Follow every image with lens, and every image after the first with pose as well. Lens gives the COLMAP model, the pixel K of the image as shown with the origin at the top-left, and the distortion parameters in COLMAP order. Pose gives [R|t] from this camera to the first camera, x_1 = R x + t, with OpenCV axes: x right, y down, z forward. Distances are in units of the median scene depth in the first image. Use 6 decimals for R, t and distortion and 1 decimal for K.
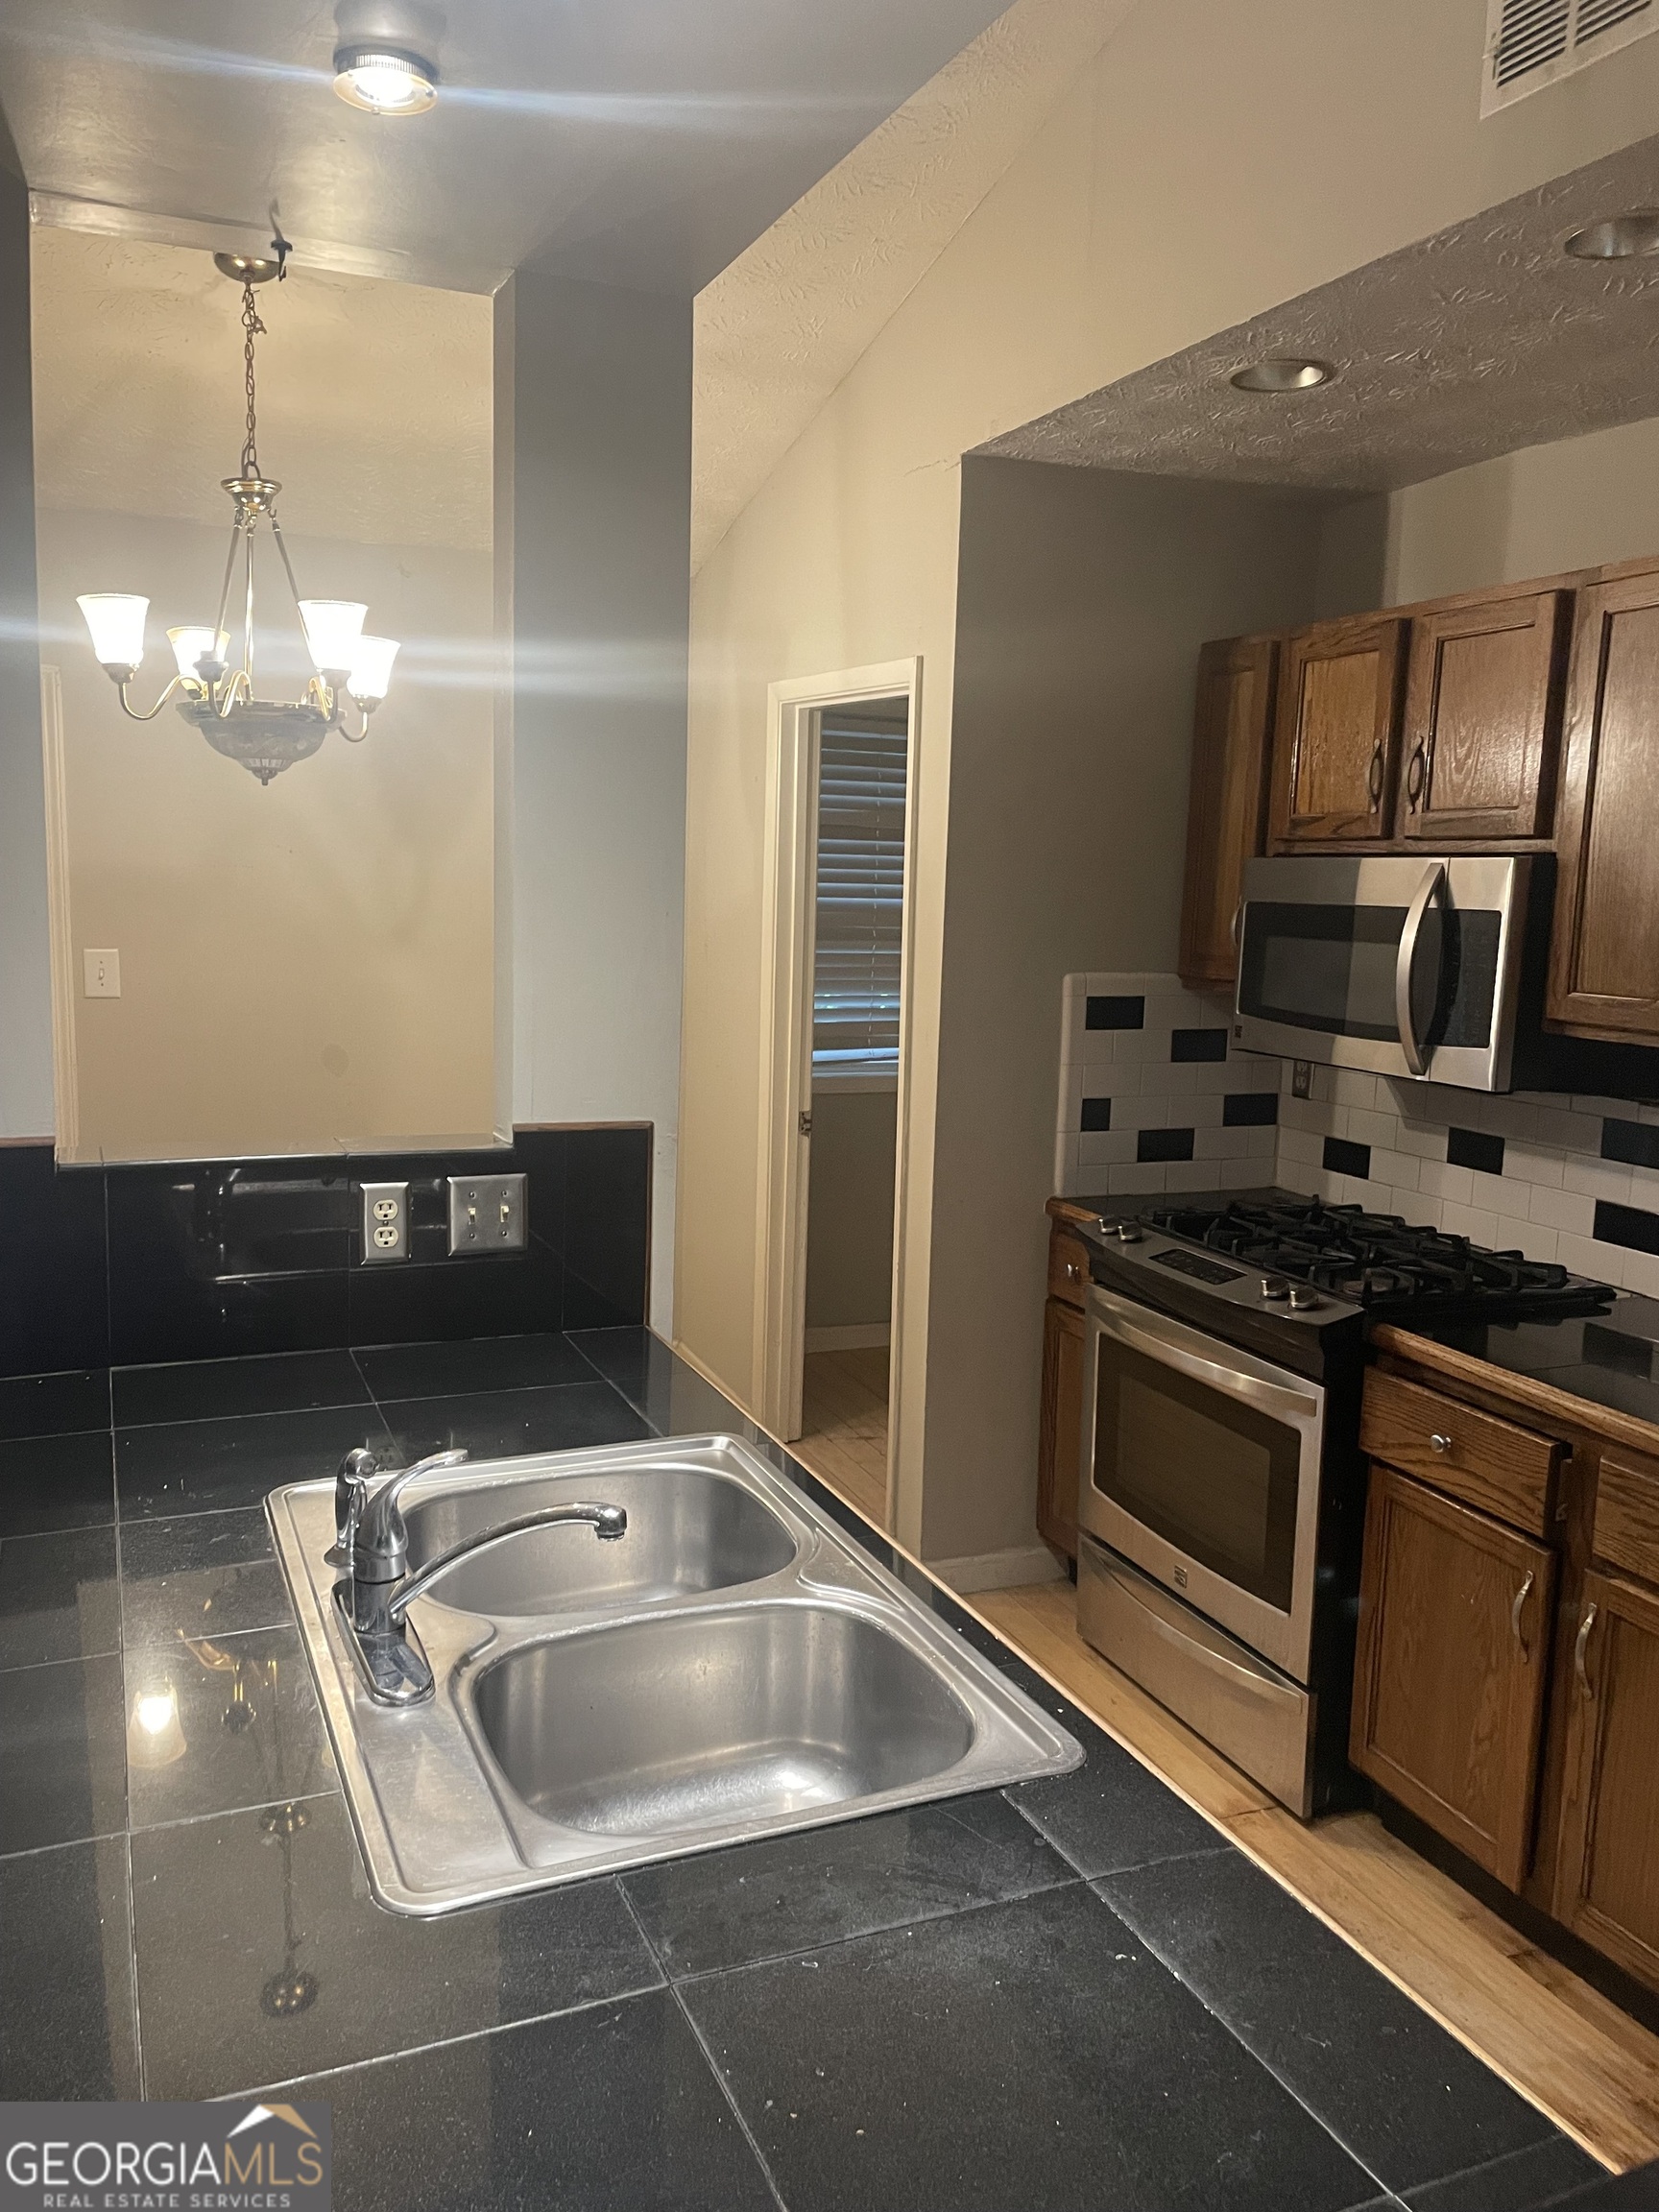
lens RADIAL K [[1667.9, 0, 842.2], [0, 1667.9, 1119.8], [0, 0, 1]] dist [0.093406, -0.116219]
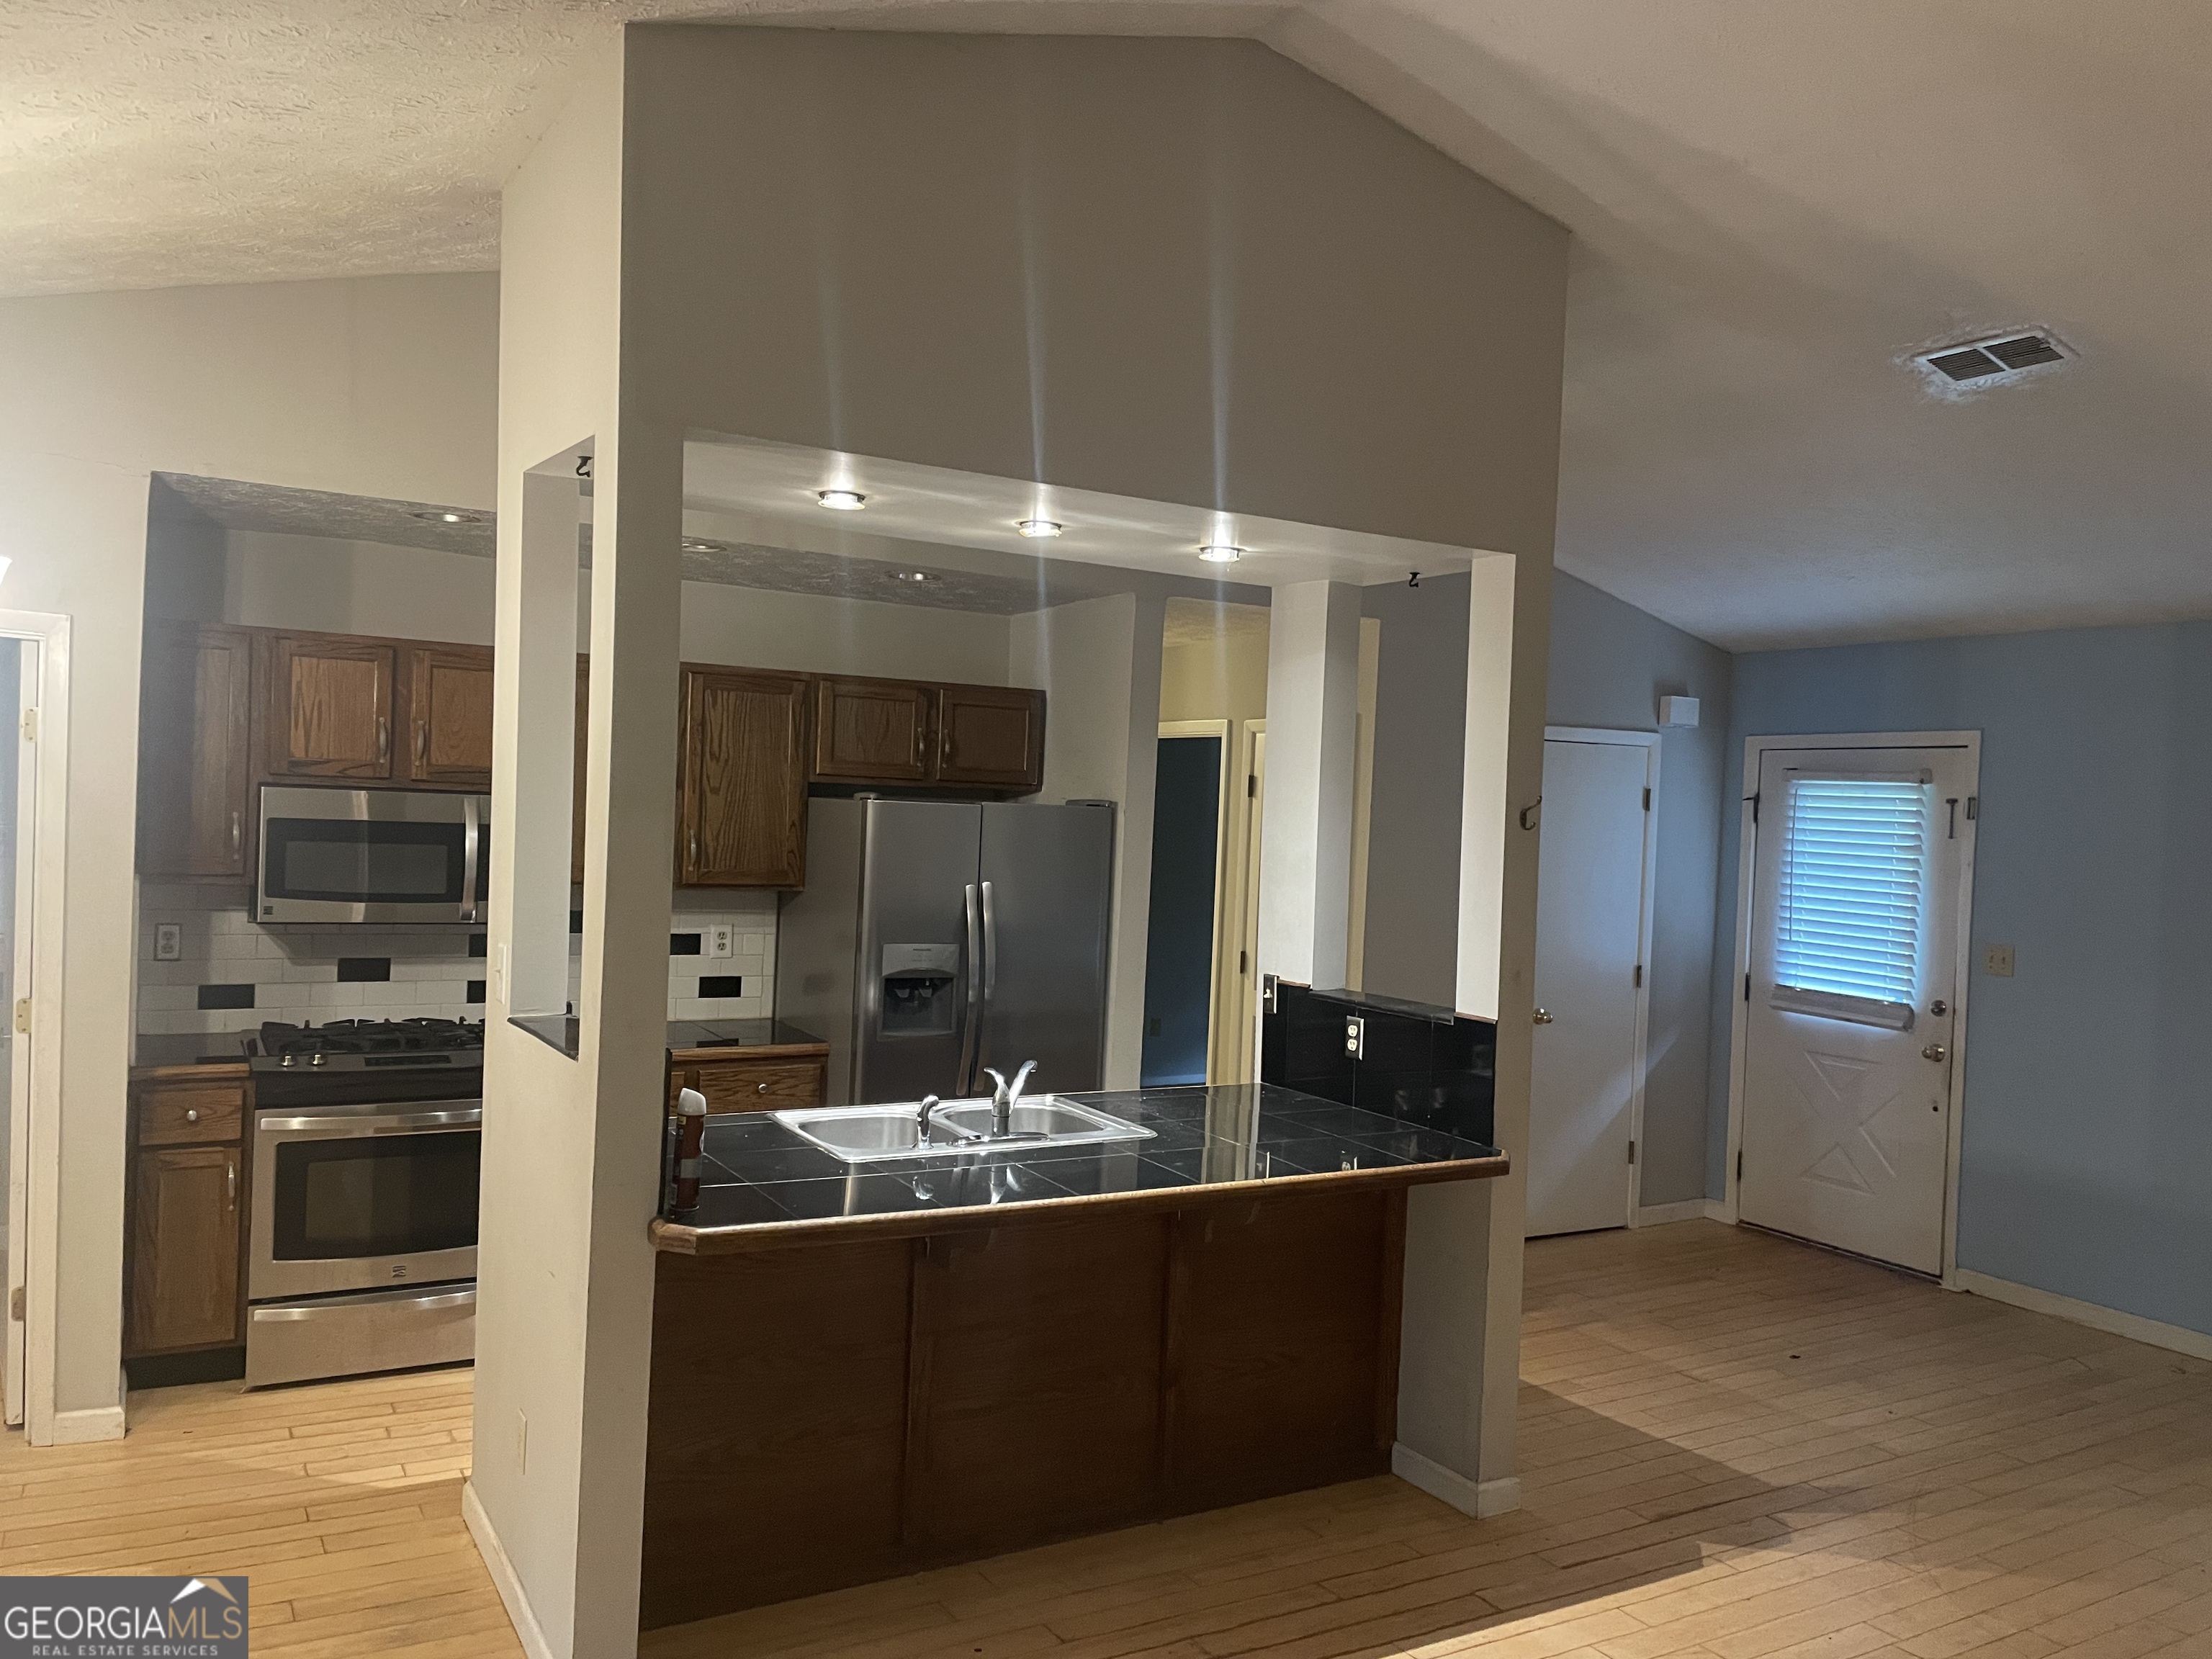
lens RADIAL K [[1667.9, 0, 1112.1], [0, 1667.9, 844.7], [0, 0, 1]] dist [0.093406, -0.116219]
pose [[-0.110440, -0.060171, 0.992060, -1.266129], [0.096452, 0.992805, 0.070954, -0.142589], [-0.989192, 0.103523, -0.103842, 0.462697]]
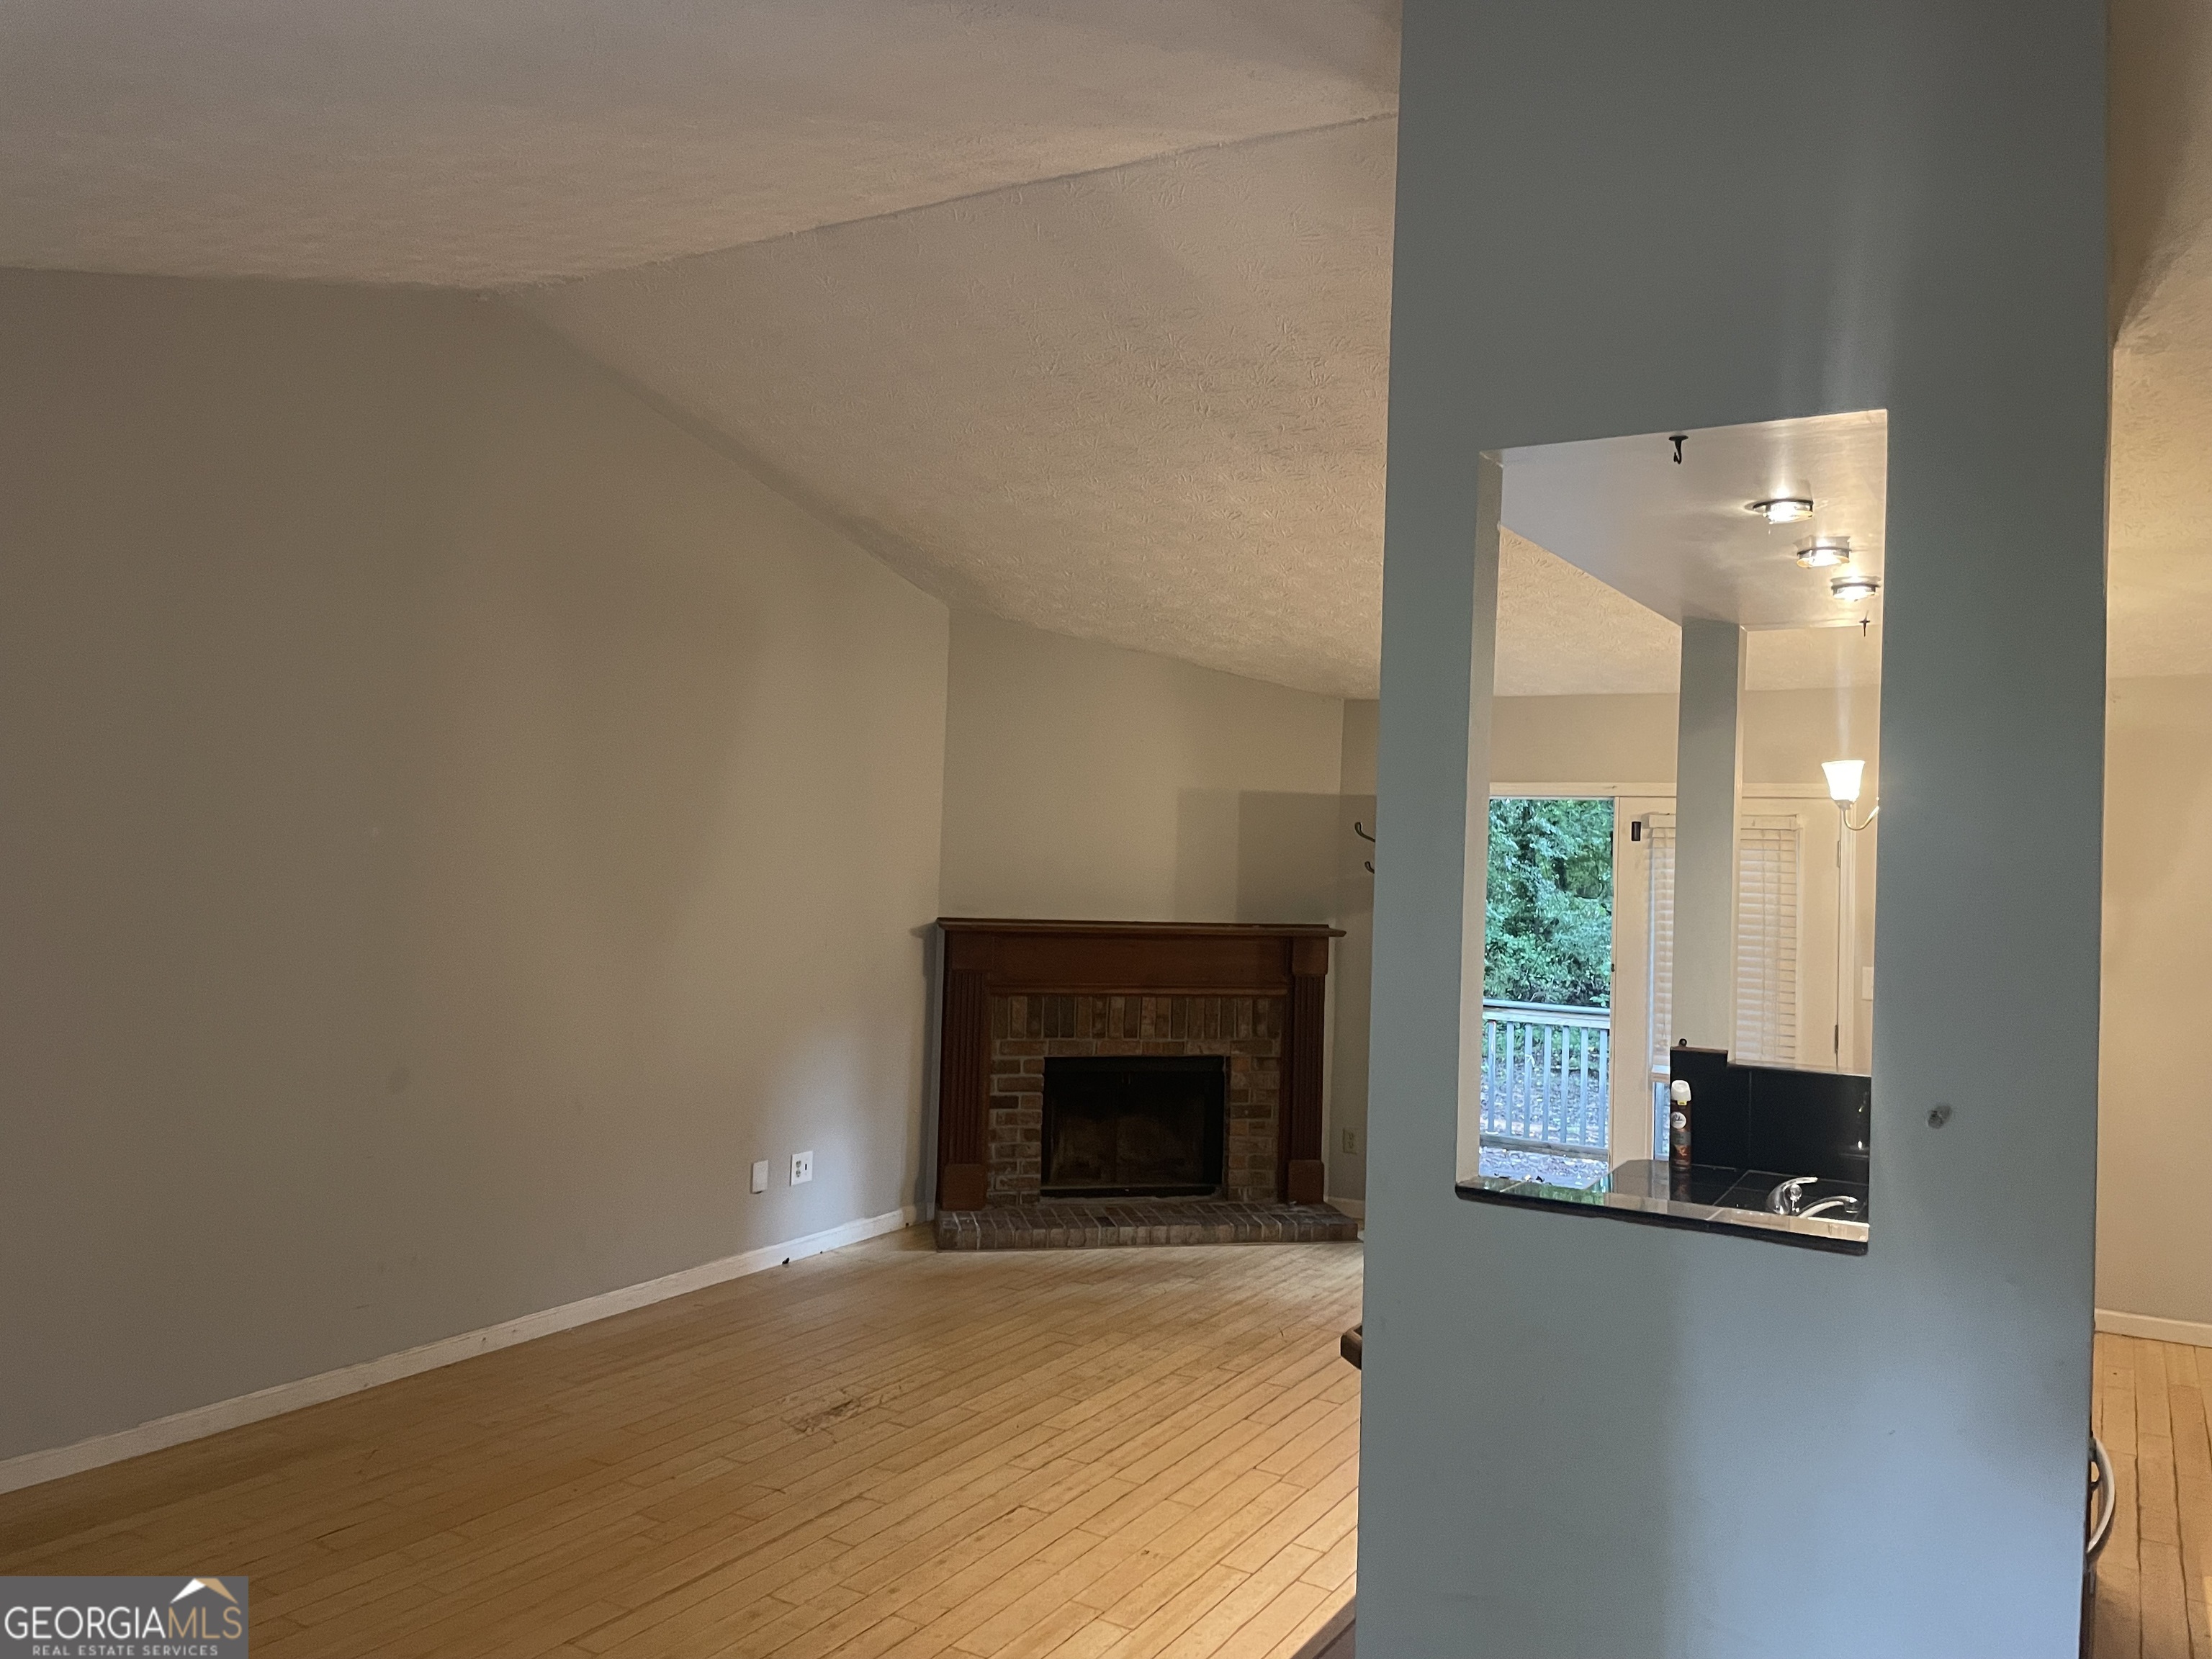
lens RADIAL K [[1667.9, 0, 1114.8], [0, 1667.9, 810.8], [0, 0, 1]] dist [0.093406, -0.116219]
pose [[0.586402, -0.033665, -0.809321, 0.500657], [-0.124206, 0.983583, -0.130909, 0.054848], [0.800441, 0.177288, 0.572593, -0.542152]]
